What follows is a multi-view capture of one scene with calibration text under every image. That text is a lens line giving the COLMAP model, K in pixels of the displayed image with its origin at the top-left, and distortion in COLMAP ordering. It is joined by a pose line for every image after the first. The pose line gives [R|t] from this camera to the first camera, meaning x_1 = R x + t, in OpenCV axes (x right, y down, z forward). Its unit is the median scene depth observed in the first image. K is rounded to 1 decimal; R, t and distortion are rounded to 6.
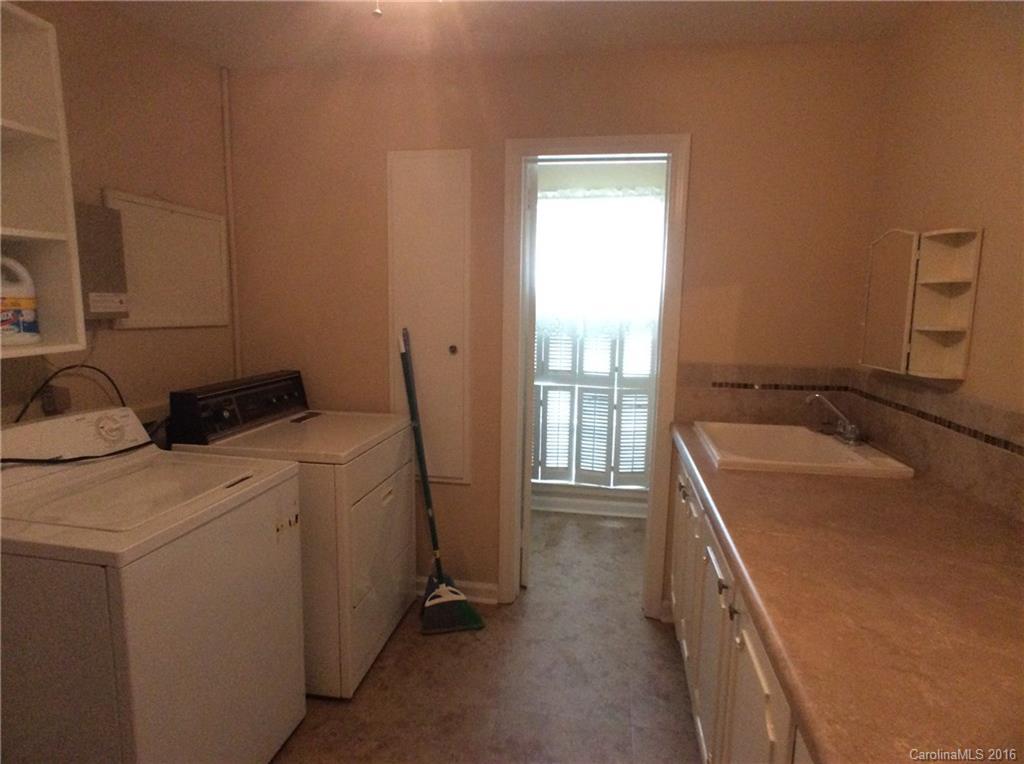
lens RADIAL K [[585.6, 0, 512.7], [0, 585.6, 384.0], [0, 0, 1]] dist [-0.018256, 0.014761]
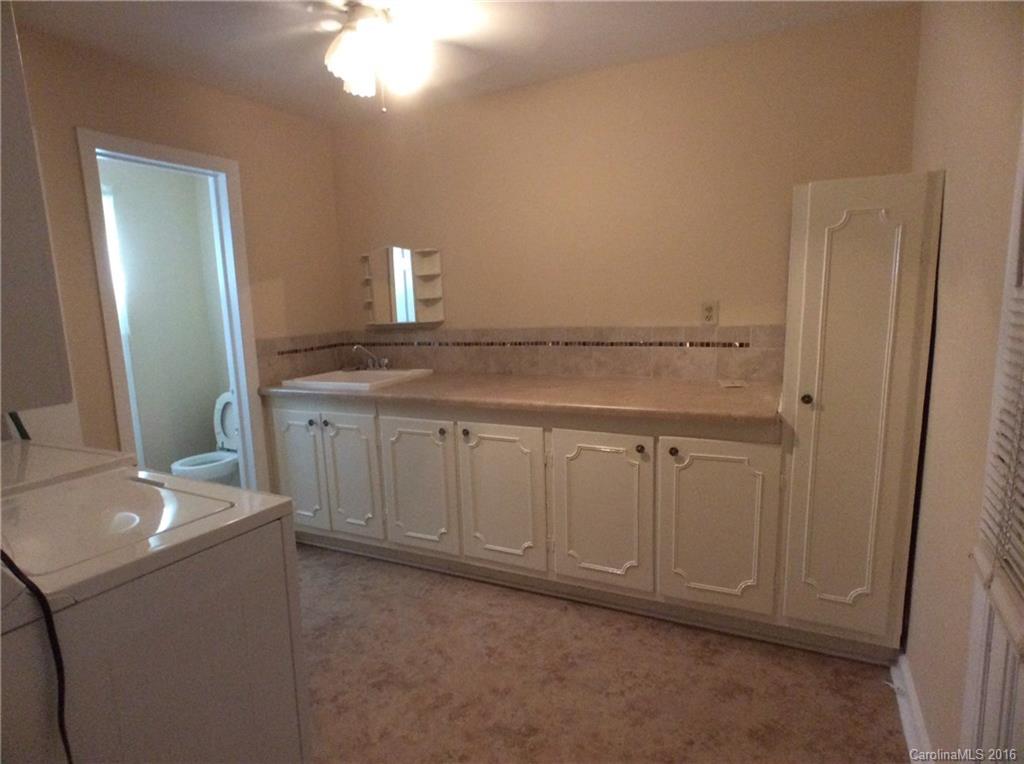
lens RADIAL K [[585.6, 0, 512.7], [0, 585.6, 384.0], [0, 0, 1]] dist [-0.018256, 0.014761]
pose [[0.285072, -0.169284, 0.943439, -0.837836], [0.177103, 0.976636, 0.121726, 0.001671], [-0.942002, 0.132385, 0.308392, 0.106843]]
